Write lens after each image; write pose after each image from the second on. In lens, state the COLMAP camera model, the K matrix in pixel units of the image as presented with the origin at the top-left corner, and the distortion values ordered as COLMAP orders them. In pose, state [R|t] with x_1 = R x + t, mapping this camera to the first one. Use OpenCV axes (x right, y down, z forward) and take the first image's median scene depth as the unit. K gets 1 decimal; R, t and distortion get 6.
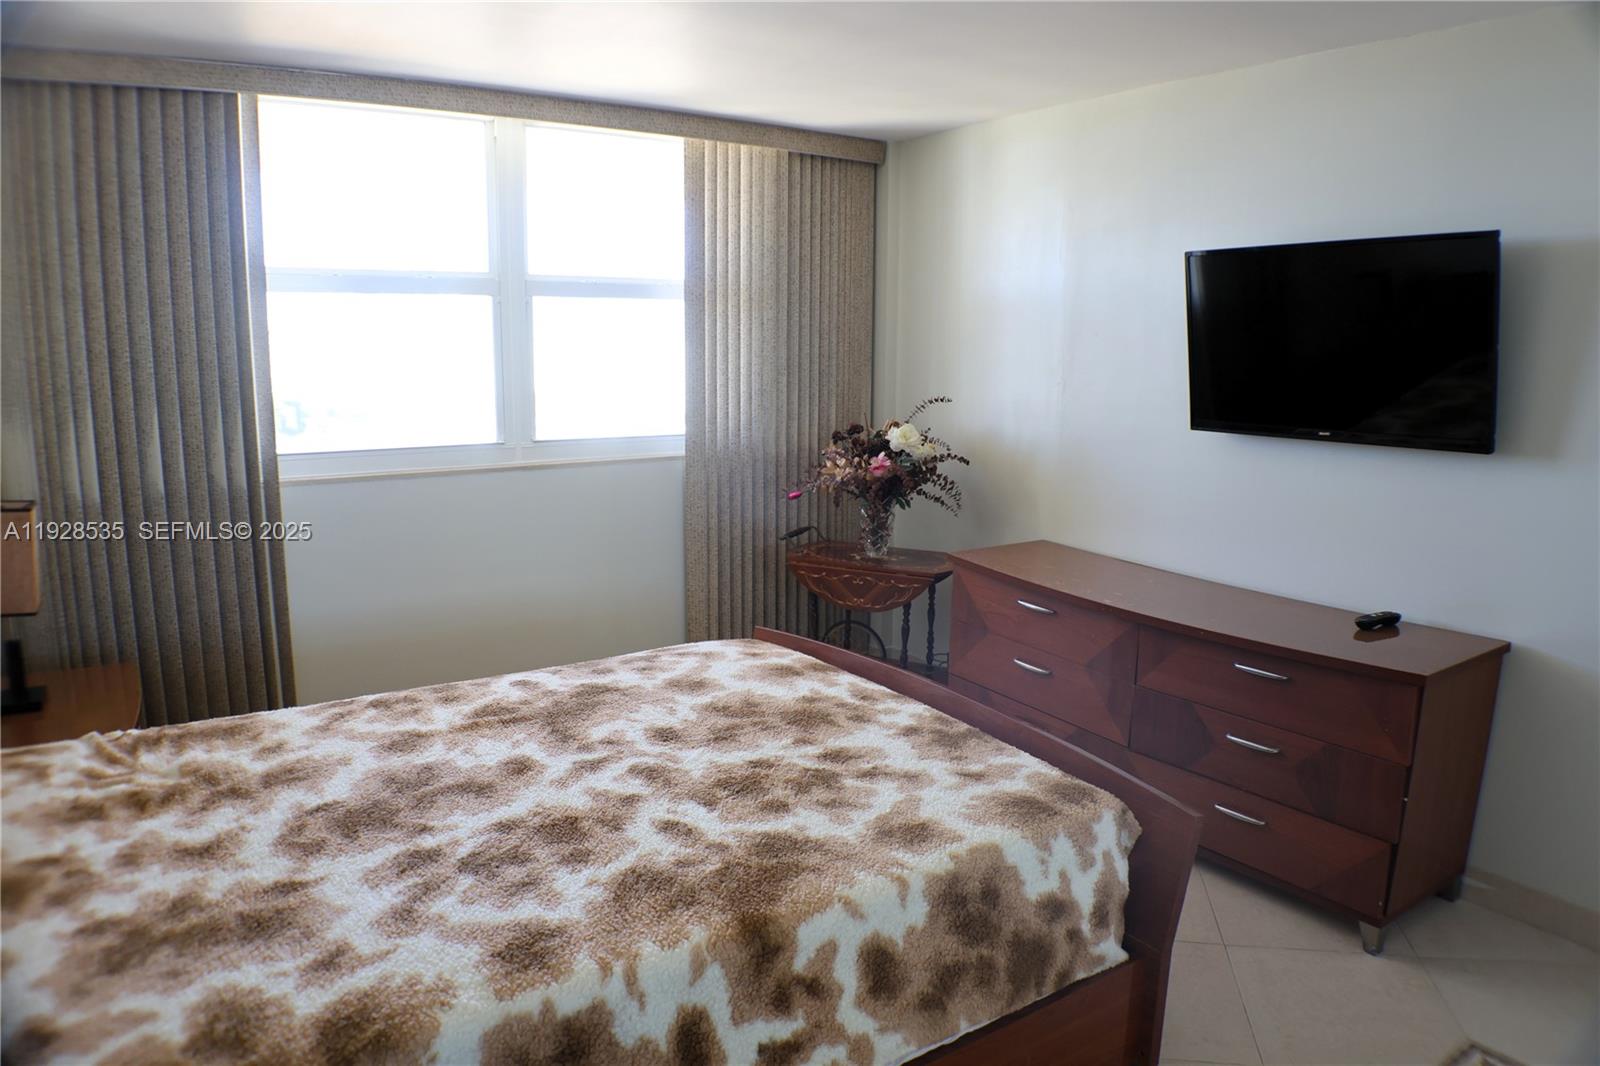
lens RADIAL K [[1072.4, 0, 800.0], [0, 1072.4, 533.0], [0, 0, 1]] dist [-0.123155, 0.032377]
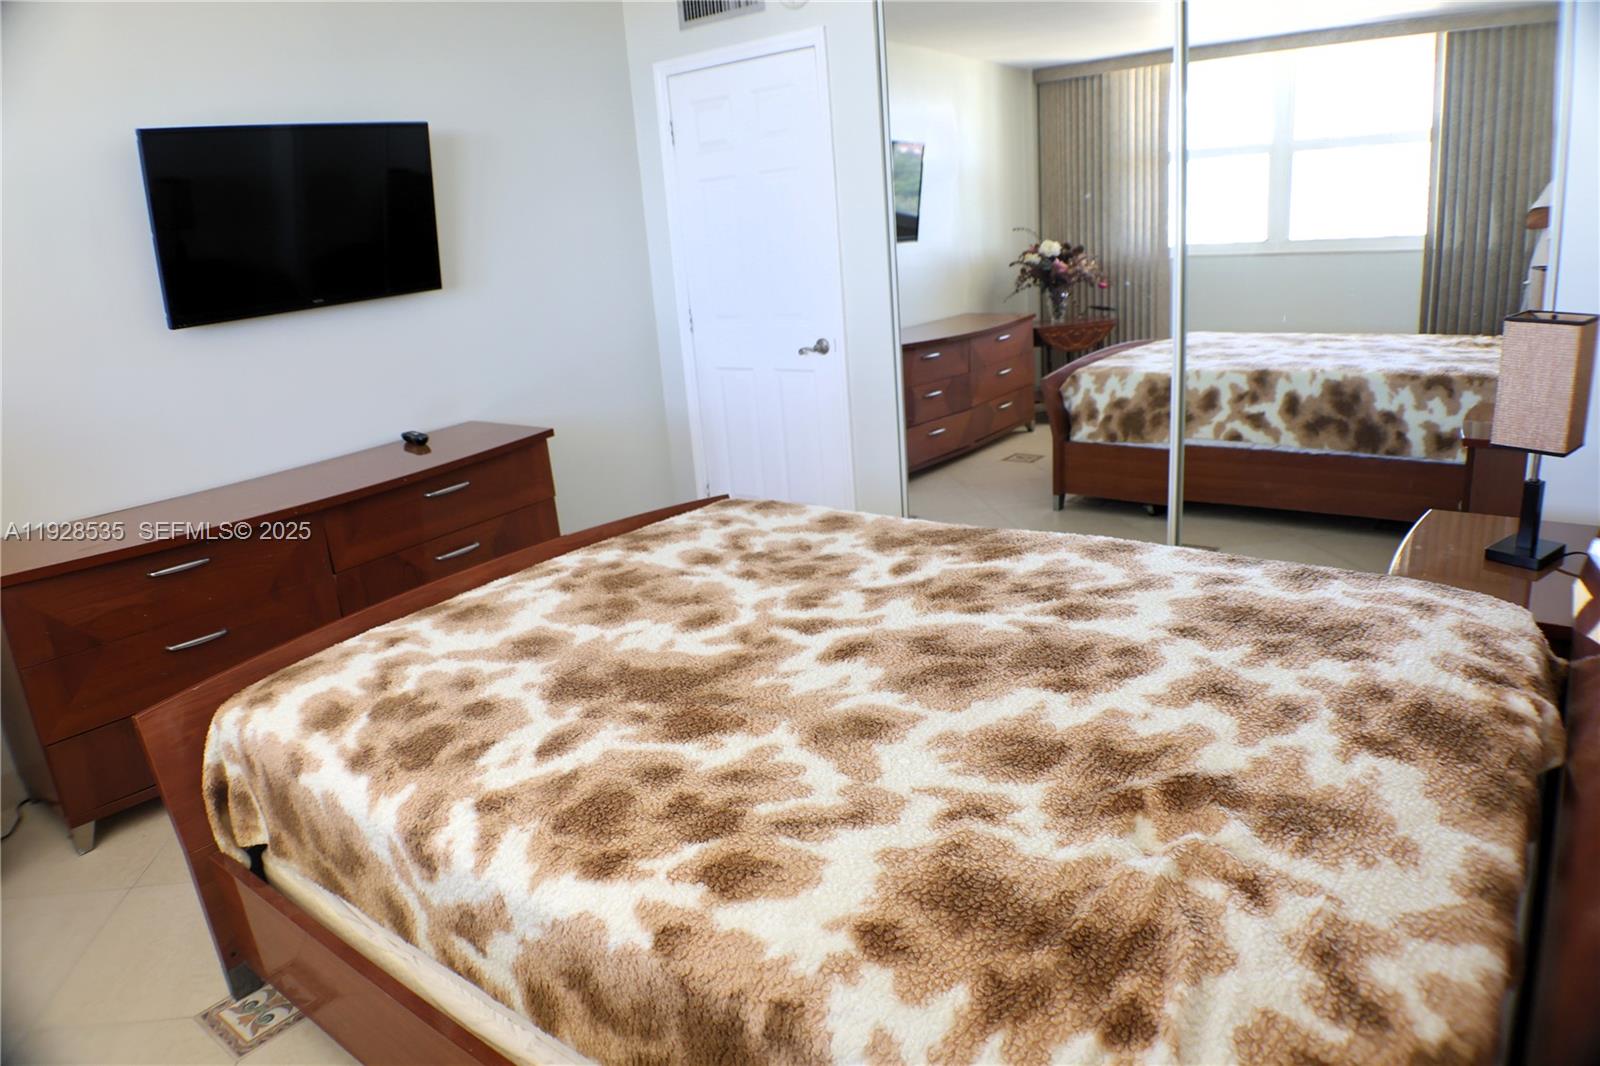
lens RADIAL K [[1072.4, 0, 800.0], [0, 1072.4, 533.0], [0, 0, 1]] dist [-0.123155, 0.032377]
pose [[-0.348870, -0.243147, 0.905080, -1.032276], [0.235337, 0.912082, 0.335741, -0.168724], [-0.907142, 0.330129, -0.260977, 1.256638]]
